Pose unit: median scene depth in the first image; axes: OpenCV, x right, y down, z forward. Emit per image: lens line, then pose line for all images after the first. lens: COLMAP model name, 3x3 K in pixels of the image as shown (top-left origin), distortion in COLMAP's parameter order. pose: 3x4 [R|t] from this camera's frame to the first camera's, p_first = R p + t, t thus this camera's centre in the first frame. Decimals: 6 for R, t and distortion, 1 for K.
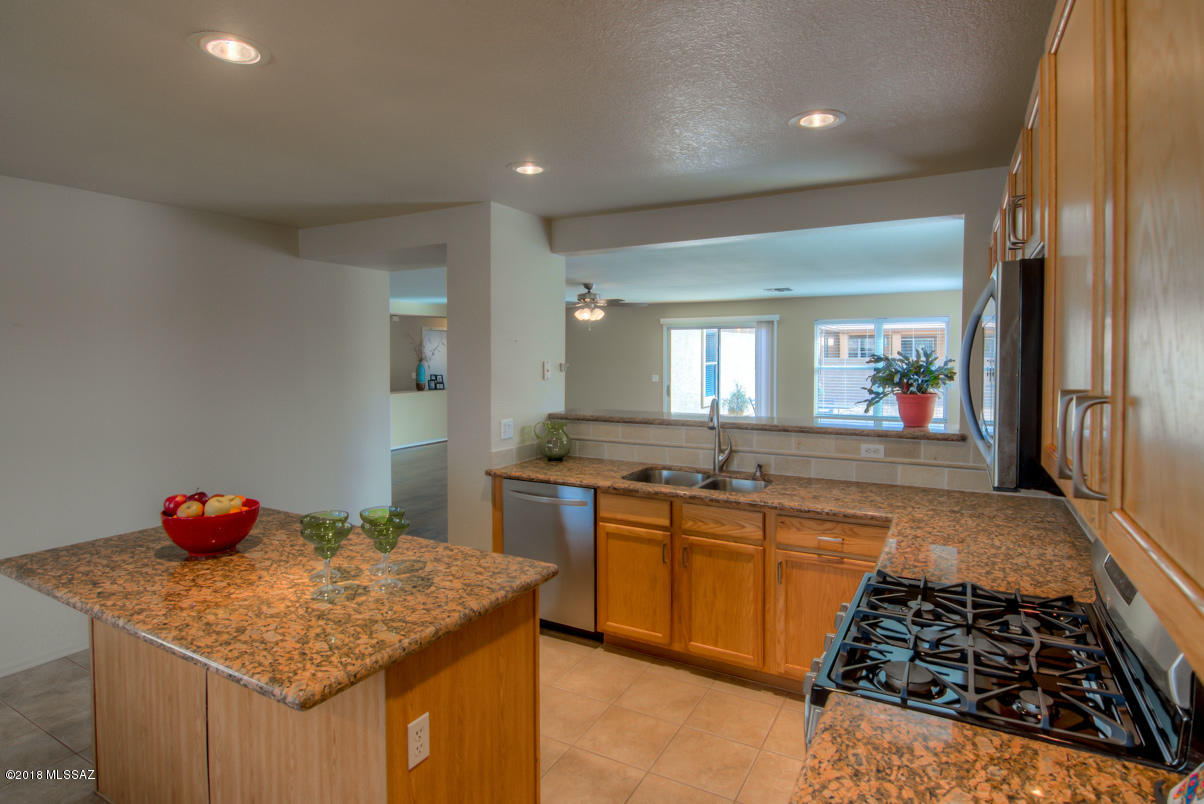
lens RADIAL K [[627.1, 0, 599.5], [0, 627.1, 374.0], [0, 0, 1]] dist [-0.000994, -0.016238]
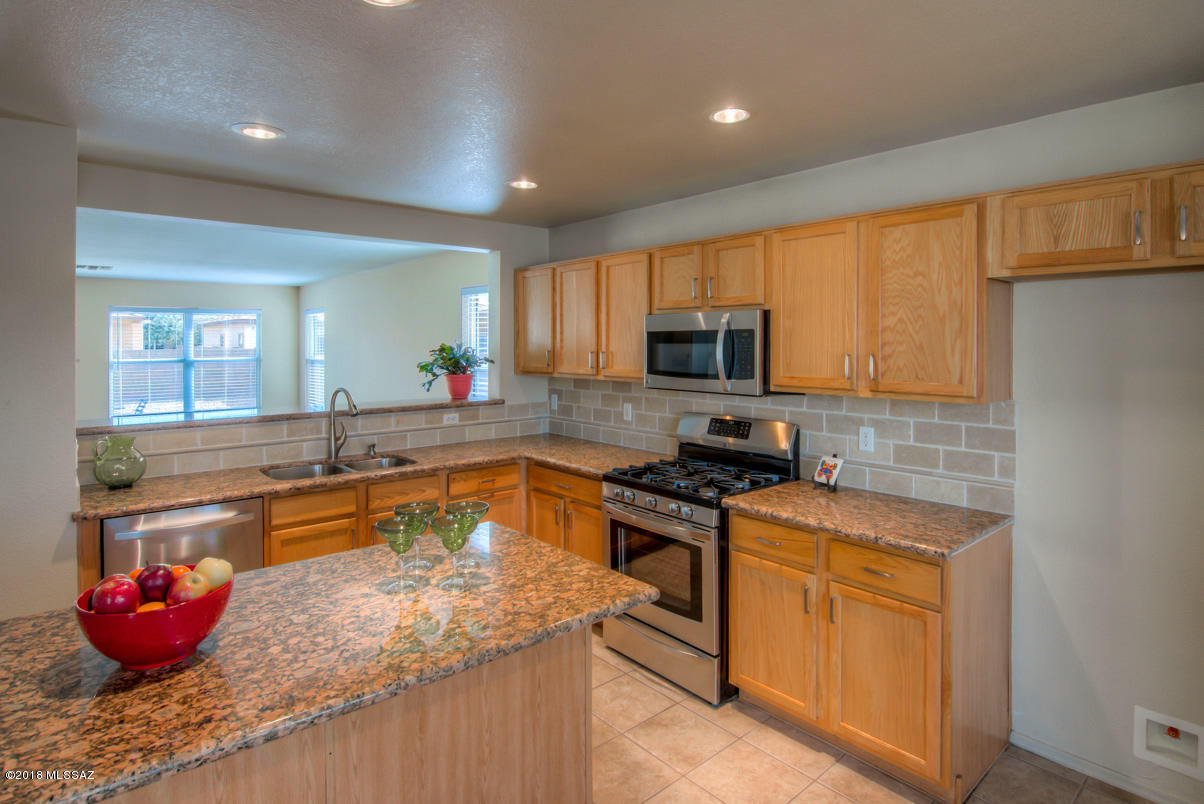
lens RADIAL K [[634.7, 0, 616.1], [0, 634.7, 347.0], [0, 0, 1]] dist [0.000947, -0.014845]
pose [[0.335898, -0.004032, 0.941890, -0.751797], [0.031099, 0.999493, -0.006812, -0.008965], [-0.941385, 0.031580, 0.335853, 0.237453]]
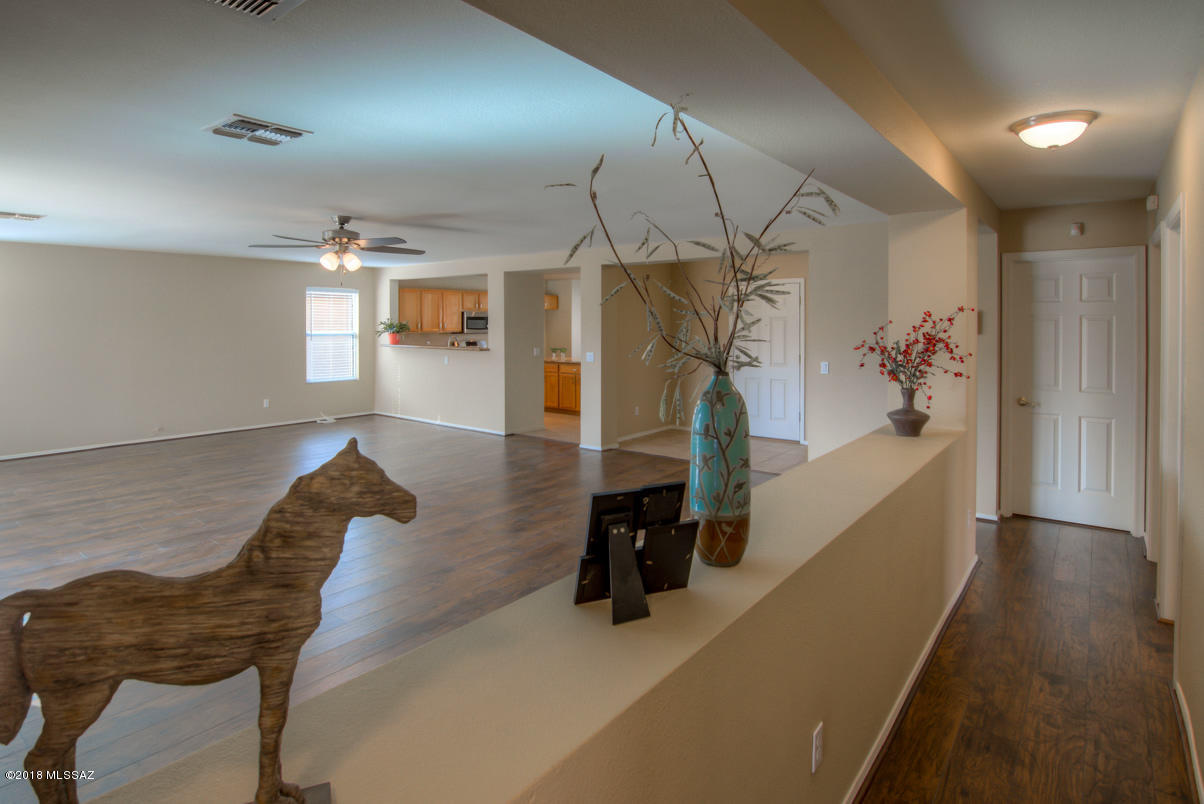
lens RADIAL K [[632.2, 0, 601.6], [0, 632.2, 327.1], [0, 0, 1]] dist [-0.029665, -0.000934]
pose [[-0.987669, 0.000669, 0.156558, -1.048046], [0.006762, 0.999240, 0.038385, -0.118347], [-0.156413, 0.038970, -0.986923, 4.149262]]
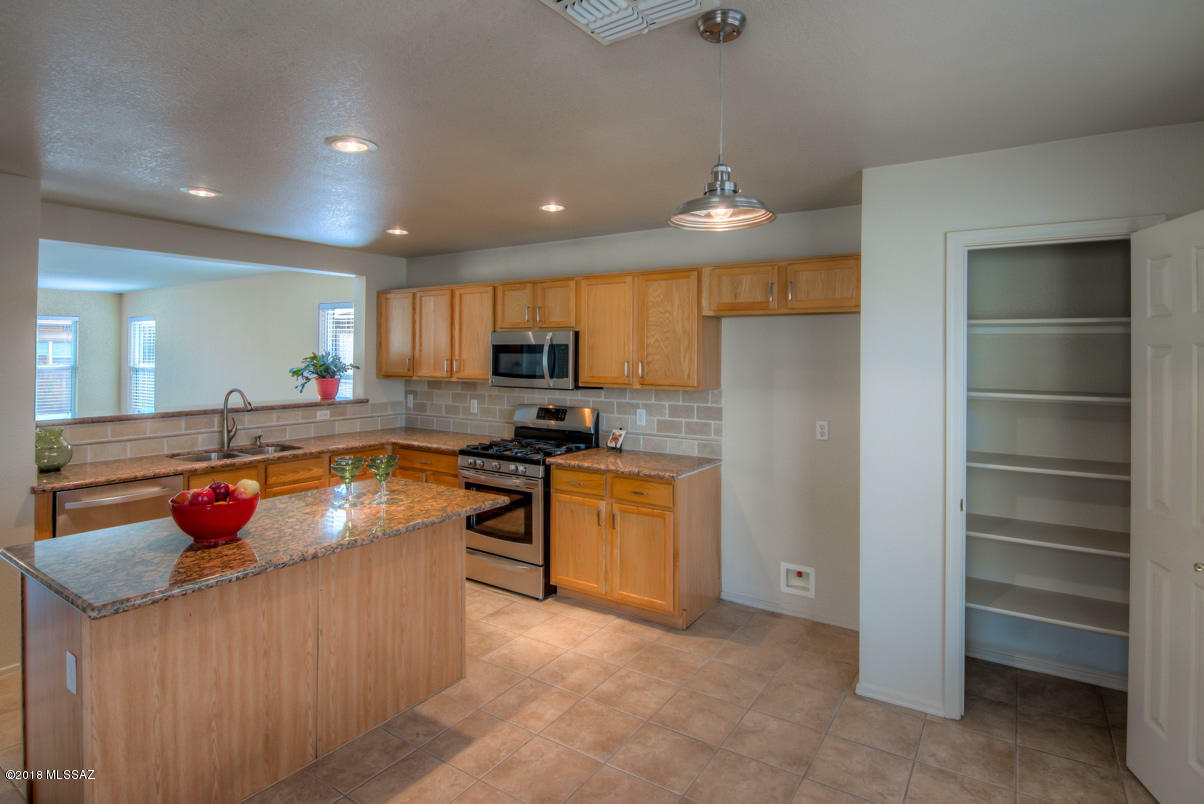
lens RADIAL K [[621.4, 0, 608.5], [0, 621.4, 346.7], [0, 0, 1]] dist [-0.009927, -0.000545]
pose [[0.078596, 0.012514, 0.996828, -1.148301], [0.028081, 0.999497, -0.014762, -0.007220], [-0.996511, 0.029152, 0.078205, 0.165688]]
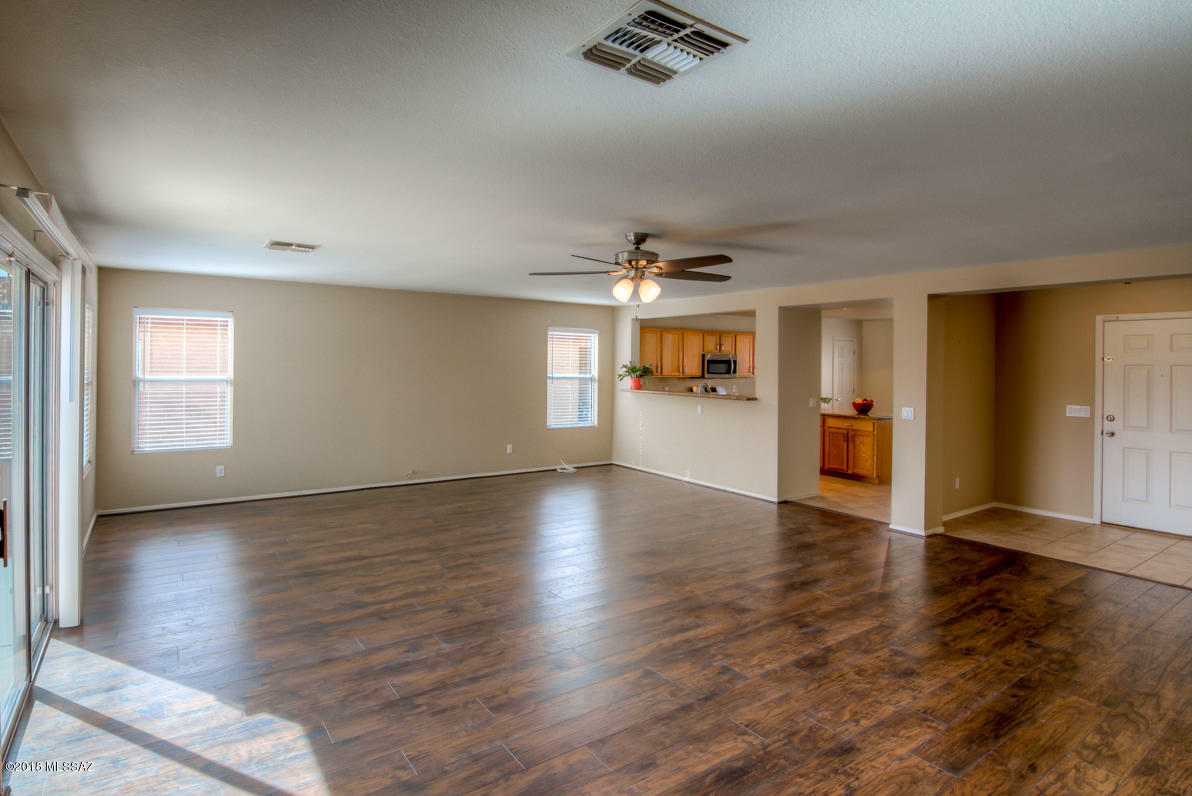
lens RADIAL K [[620.8, 0, 593.6], [0, 620.8, 370.3], [0, 0, 1]] dist [-0.000994, -0.016238]
pose [[-0.898012, -0.011253, 0.439827, -0.581262], [0.005710, 0.999291, 0.037226, -0.112056], [-0.439934, 0.035941, -0.897310, 3.818460]]
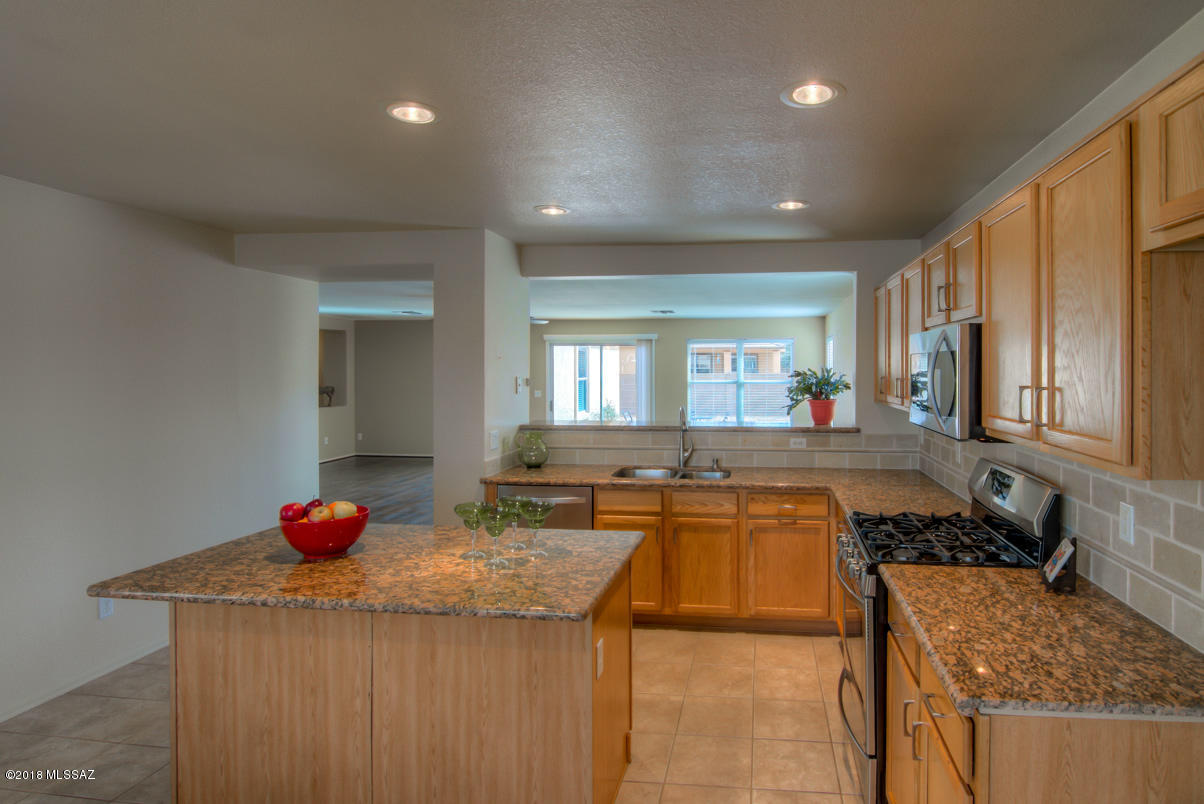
lens RADIAL K [[646.2, 0, 691.3], [0, 646.2, 371.8], [0, 0, 1]] dist [0.000117, -0.010875]
pose [[0.920006, -0.000764, 0.391903, -0.335657], [0.011936, 0.999589, -0.026071, 0.004252], [-0.391722, 0.028663, 0.919637, -0.192509]]
